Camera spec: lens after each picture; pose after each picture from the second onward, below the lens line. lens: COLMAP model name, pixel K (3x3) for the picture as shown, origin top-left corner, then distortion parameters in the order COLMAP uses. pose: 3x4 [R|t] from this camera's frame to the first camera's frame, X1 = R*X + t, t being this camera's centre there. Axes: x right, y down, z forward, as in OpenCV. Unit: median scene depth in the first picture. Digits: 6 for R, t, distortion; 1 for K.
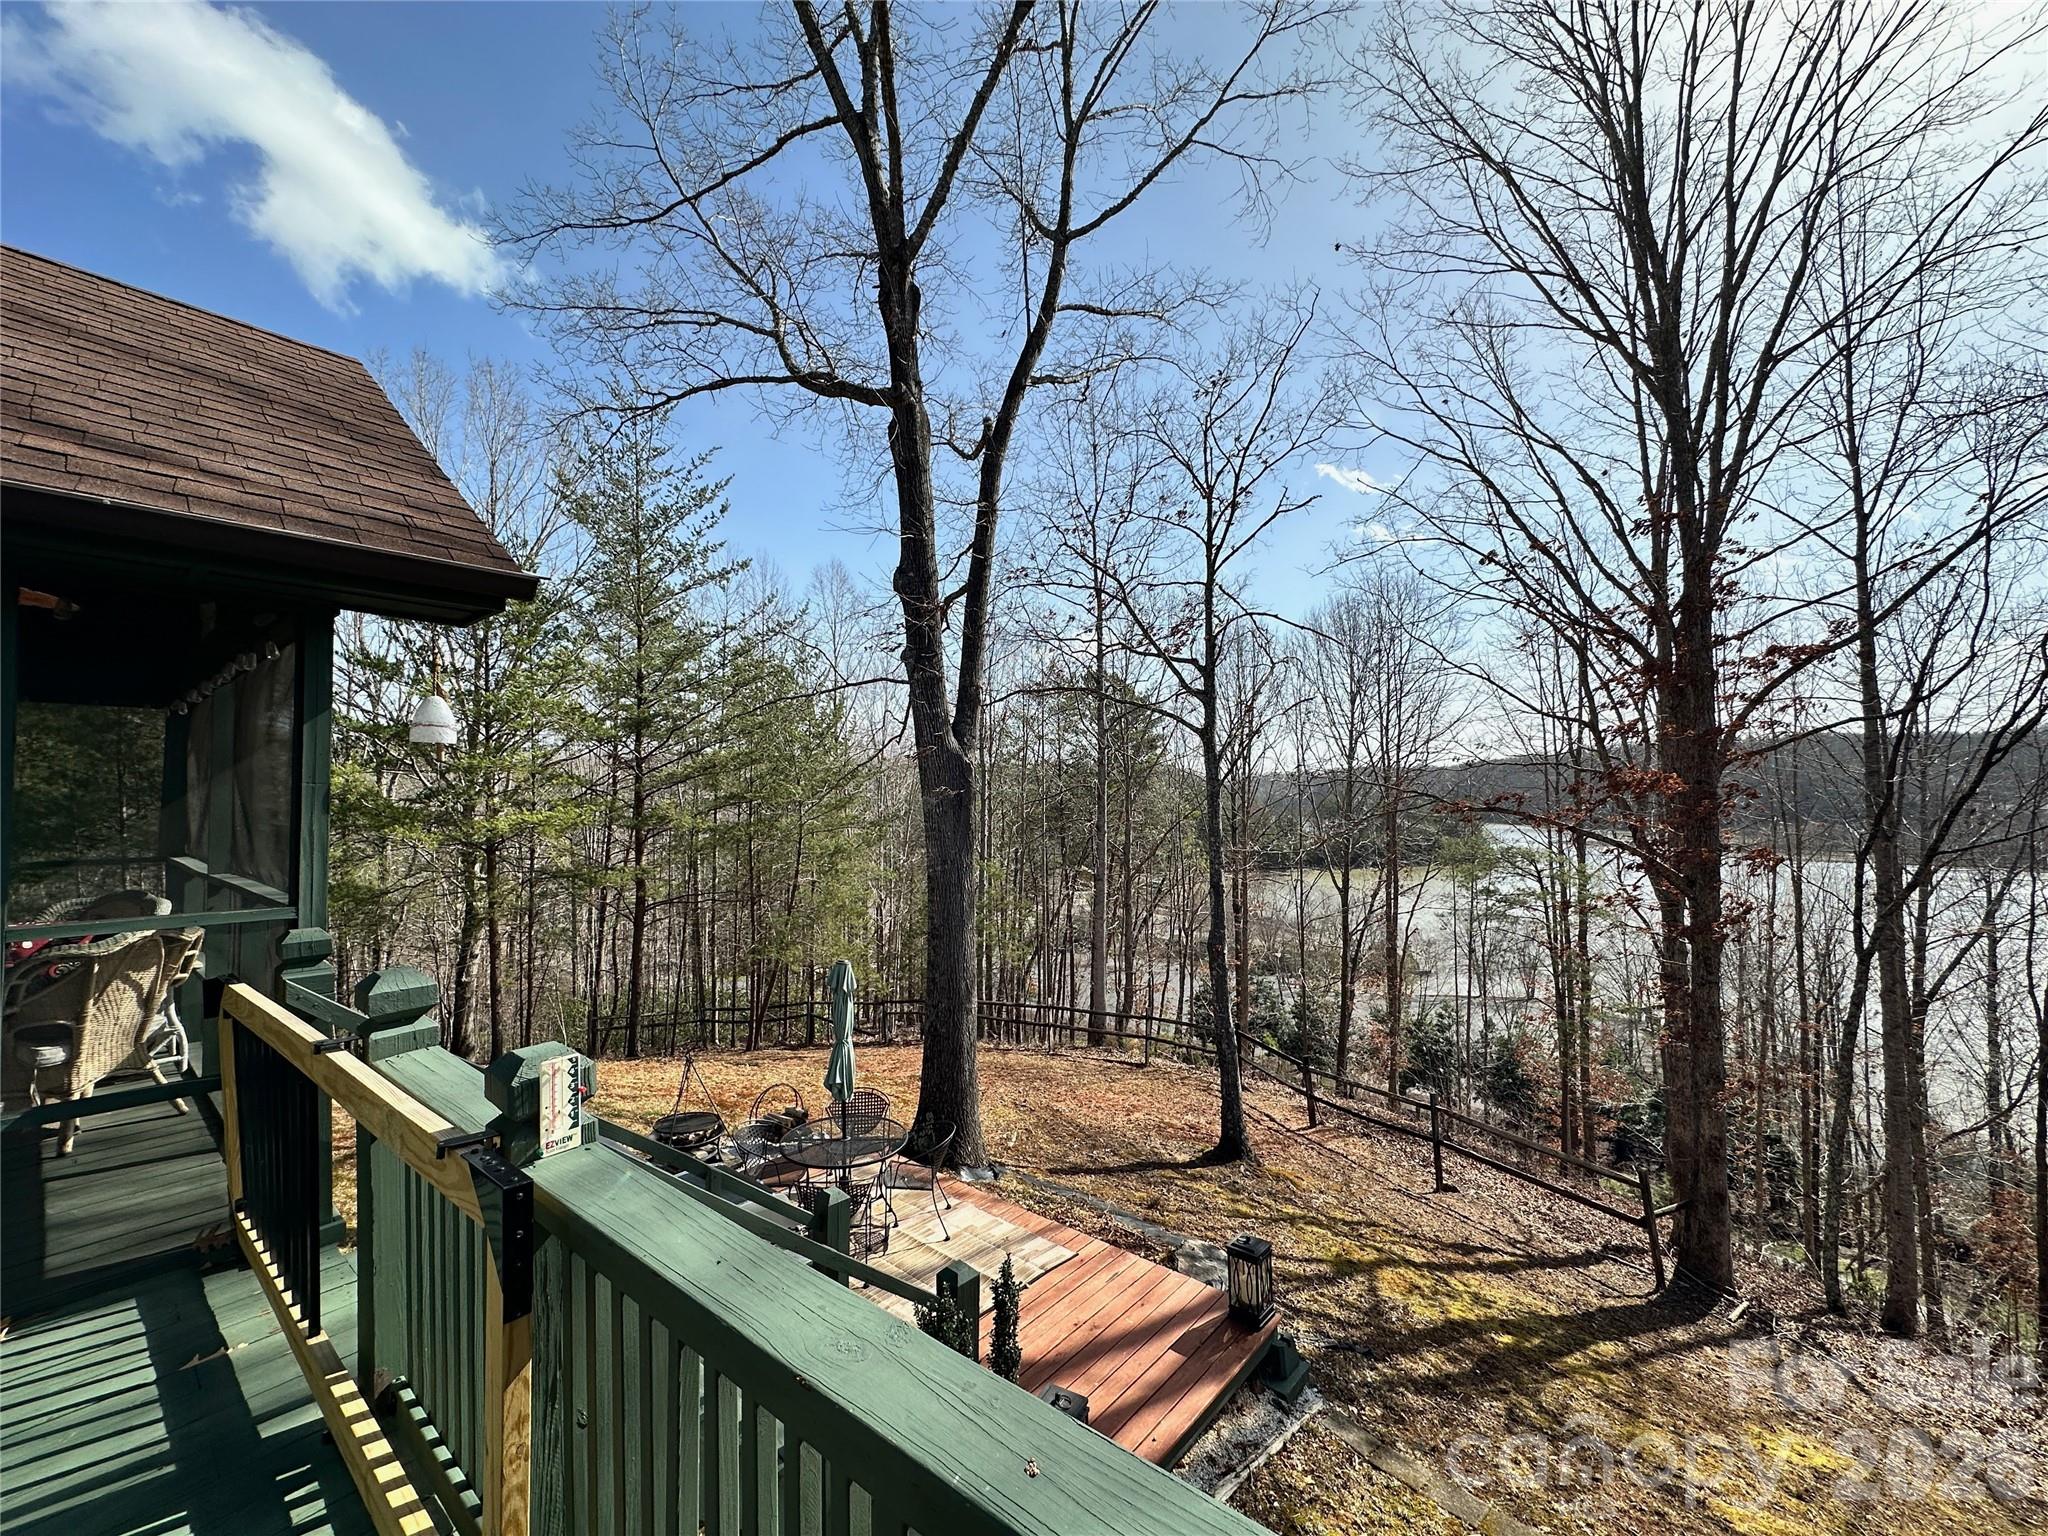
lens RADIAL K [[828.5, 0, 1028.2], [0, 828.5, 771.7], [0, 0, 1]] dist [-0.003576, 0.000275]
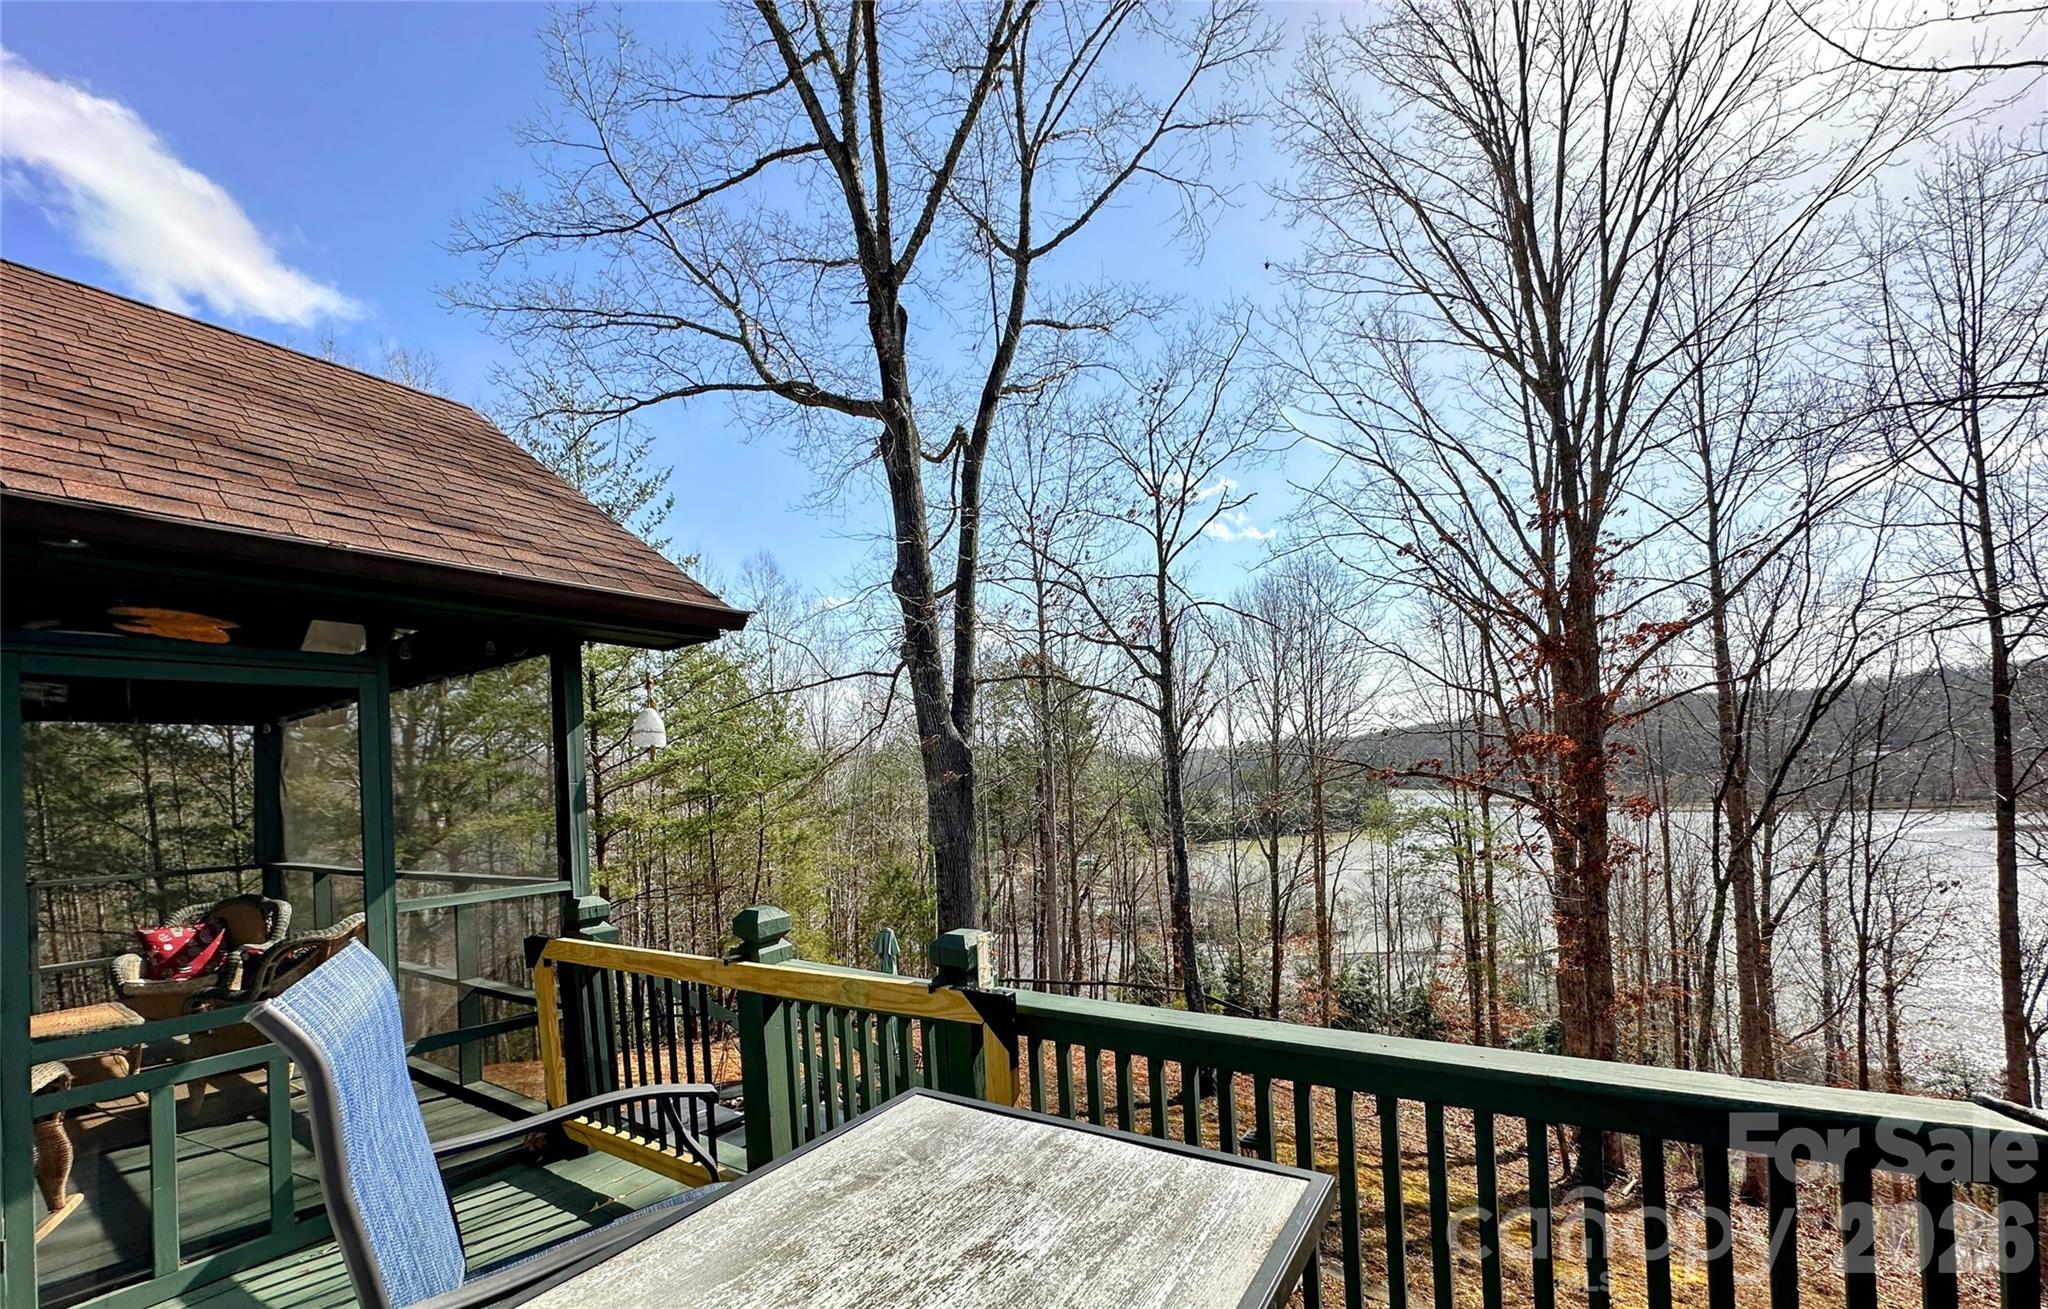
lens RADIAL K [[833.4, 0, 1025.4], [0, 833.4, 772.2], [0, 0, 1]] dist [-0.000420, 0.000324]
pose [[0.994675, -0.038261, 0.095692, -0.072841], [0.036325, 0.999100, 0.021892, -0.001038], [-0.096444, -0.018299, 0.995170, -0.075499]]
